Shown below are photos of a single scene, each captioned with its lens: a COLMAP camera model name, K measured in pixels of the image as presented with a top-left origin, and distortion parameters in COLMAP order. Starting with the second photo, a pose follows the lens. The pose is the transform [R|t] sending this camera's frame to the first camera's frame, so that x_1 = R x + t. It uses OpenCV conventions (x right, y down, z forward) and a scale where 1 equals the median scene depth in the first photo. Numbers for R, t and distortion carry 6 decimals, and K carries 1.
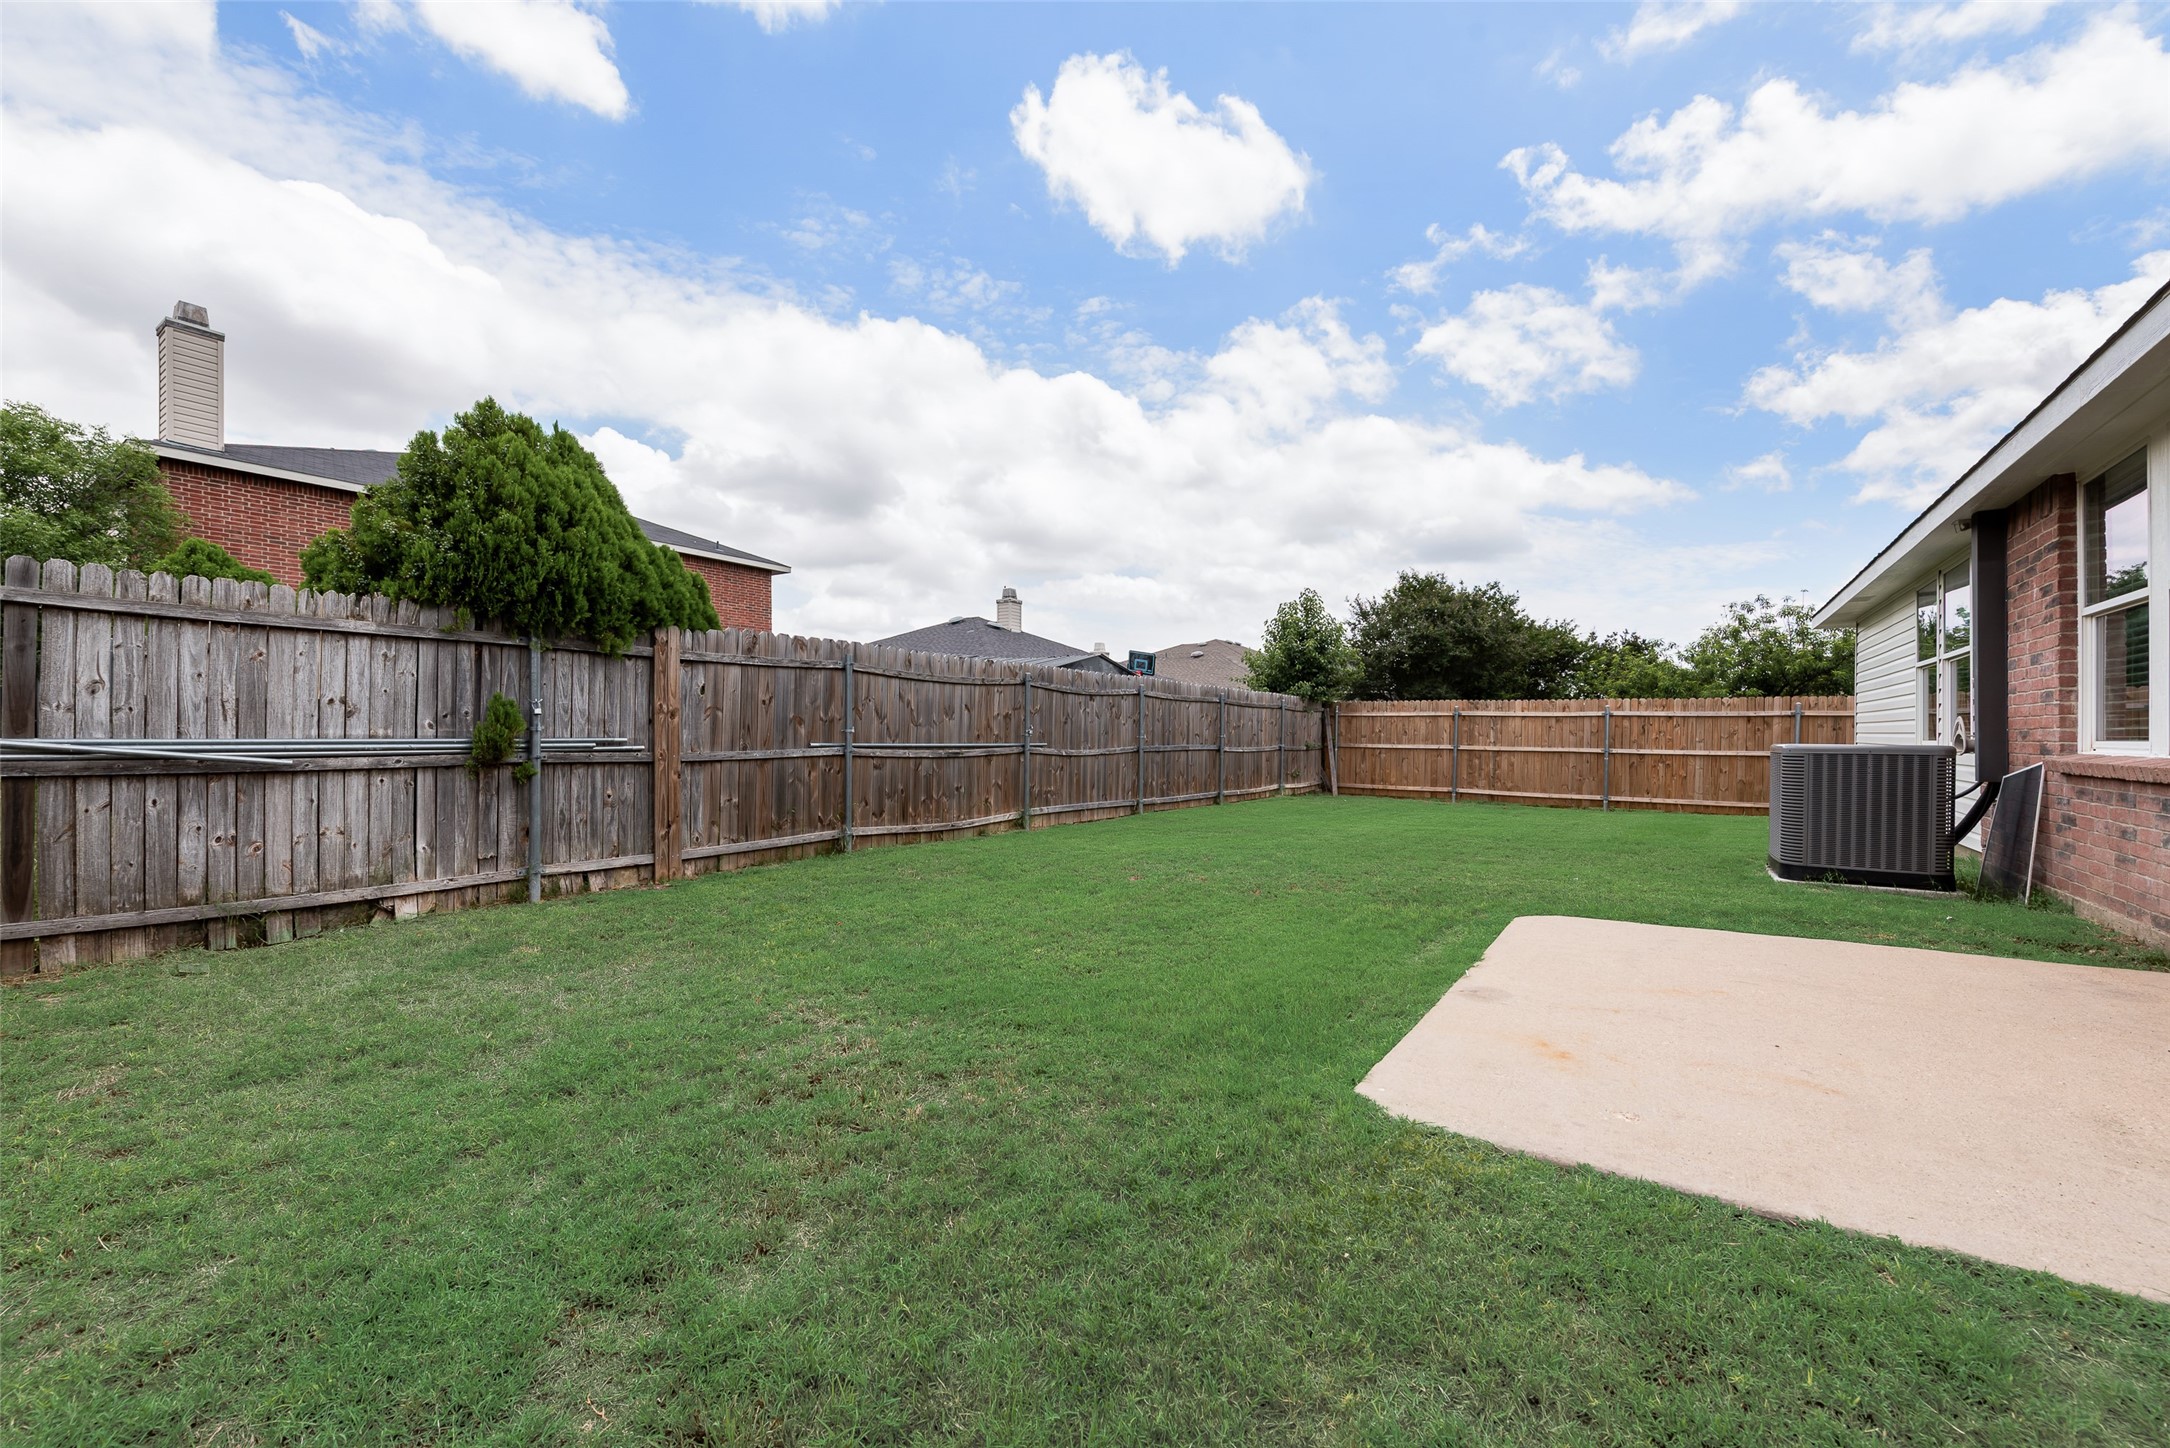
lens RADIAL K [[846.7, 0, 1086.3], [0, 846.7, 734.1], [0, 0, 1]] dist [0.018602, -0.006842]
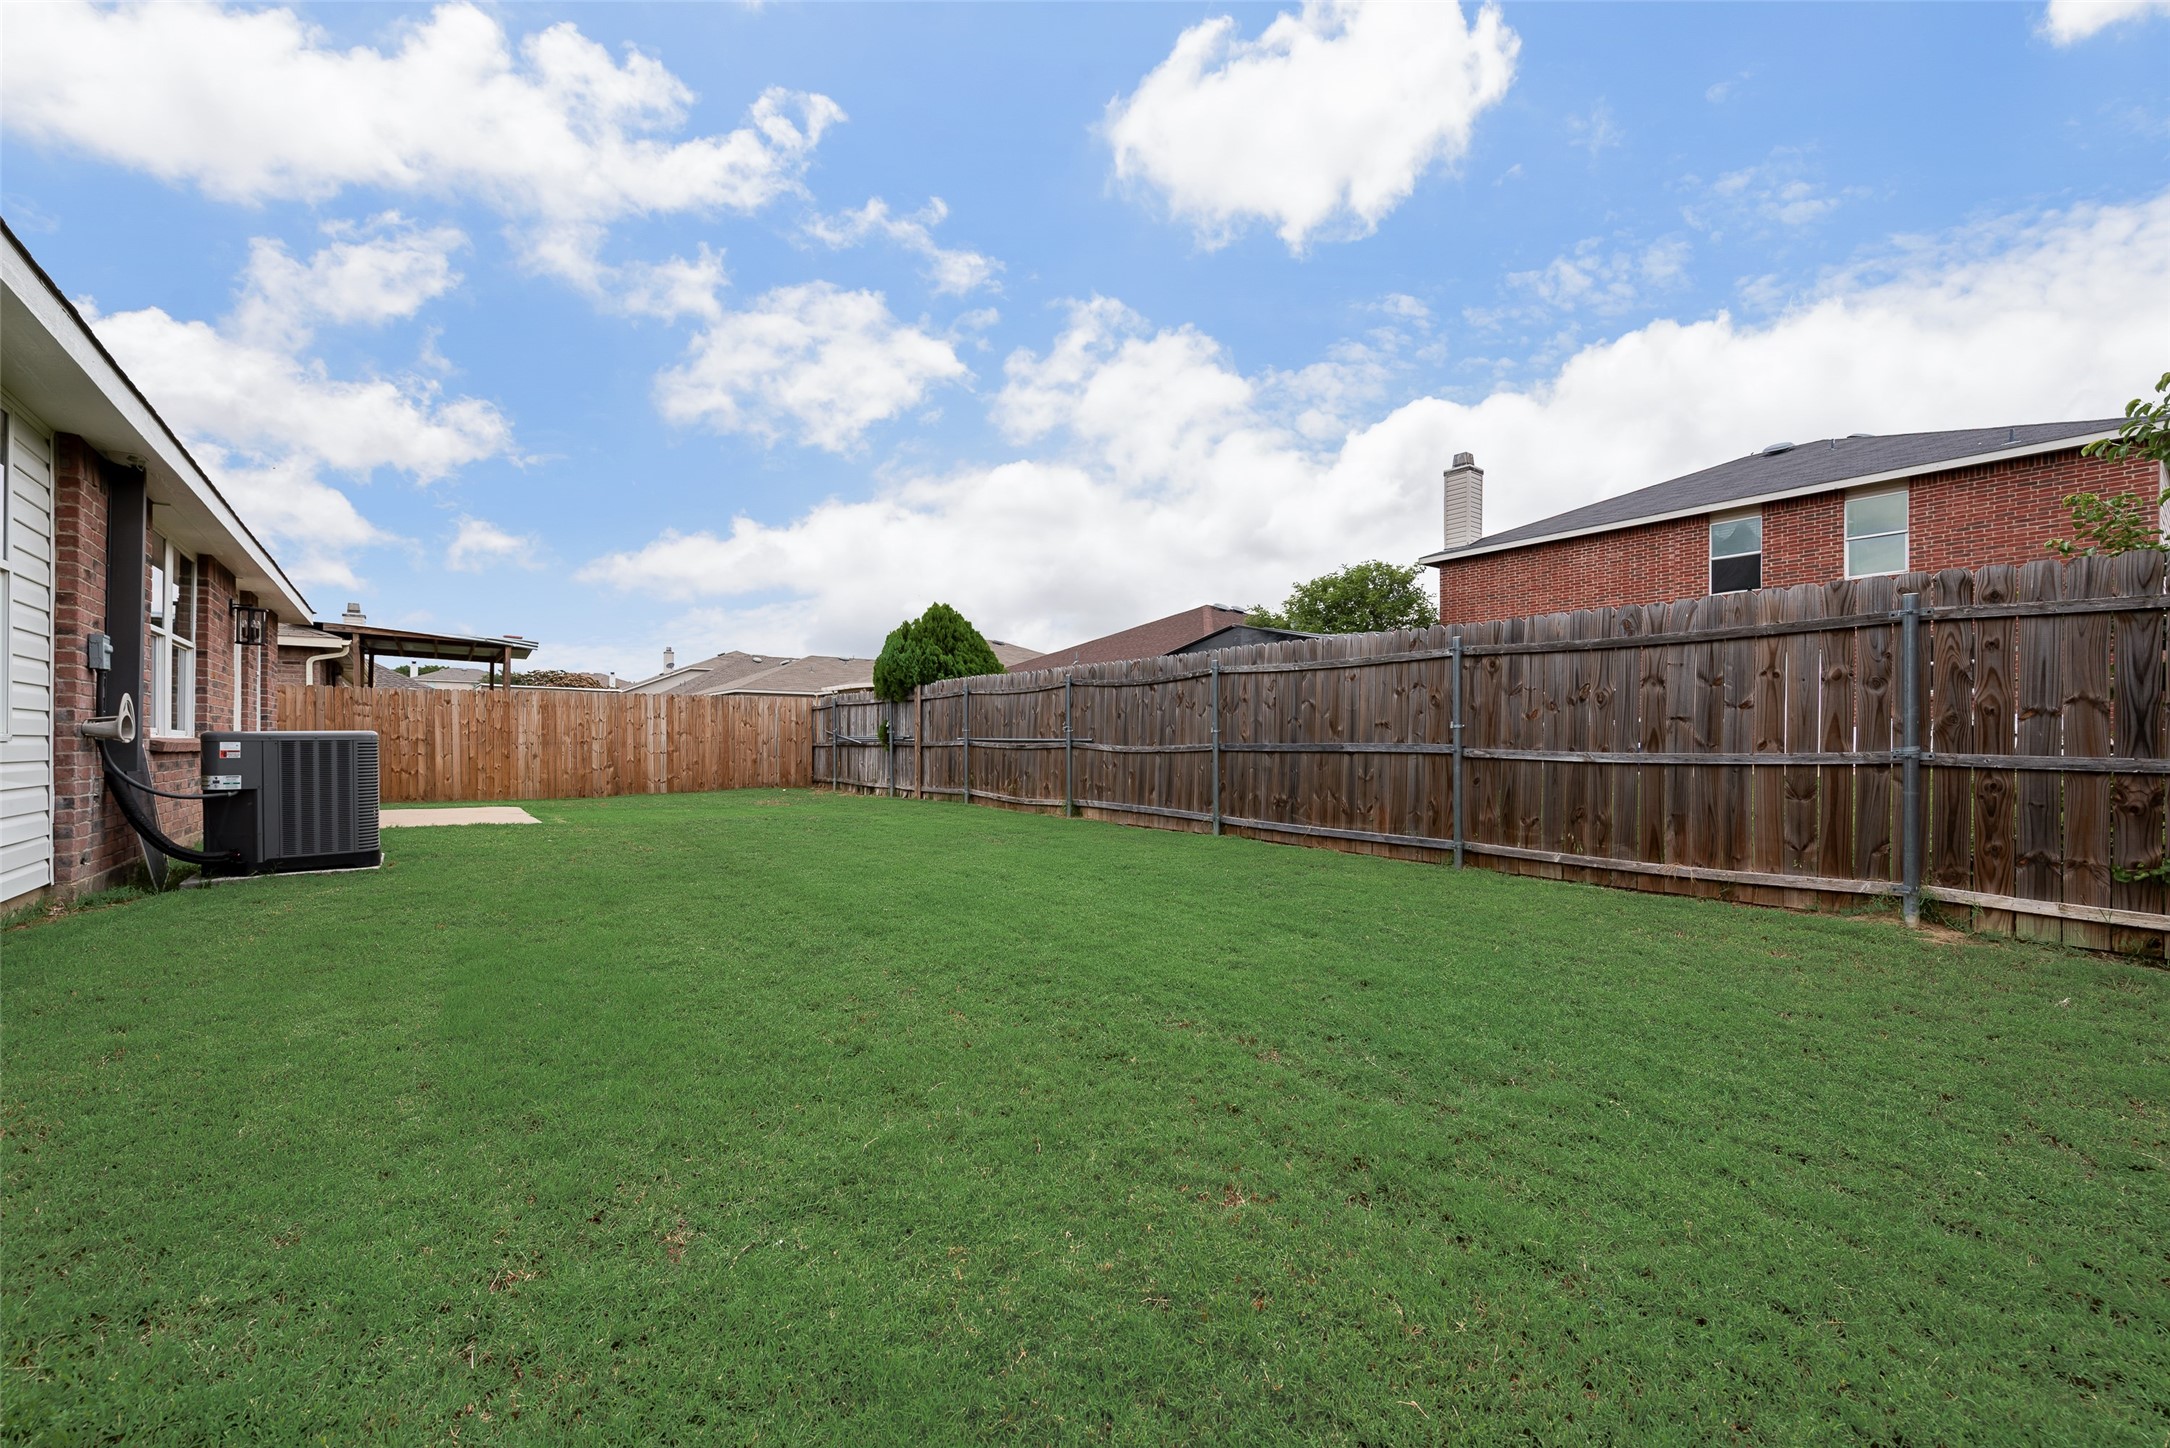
lens RADIAL K [[846.7, 0, 1086.3], [0, 846.7, 734.1], [0, 0, 1]] dist [0.018602, -0.006842]
pose [[-0.307721, -0.009721, -0.951427, 0.714921], [0.003204, 0.999932, -0.011253, 0.013005], [0.951471, -0.006511, -0.307668, 1.002665]]
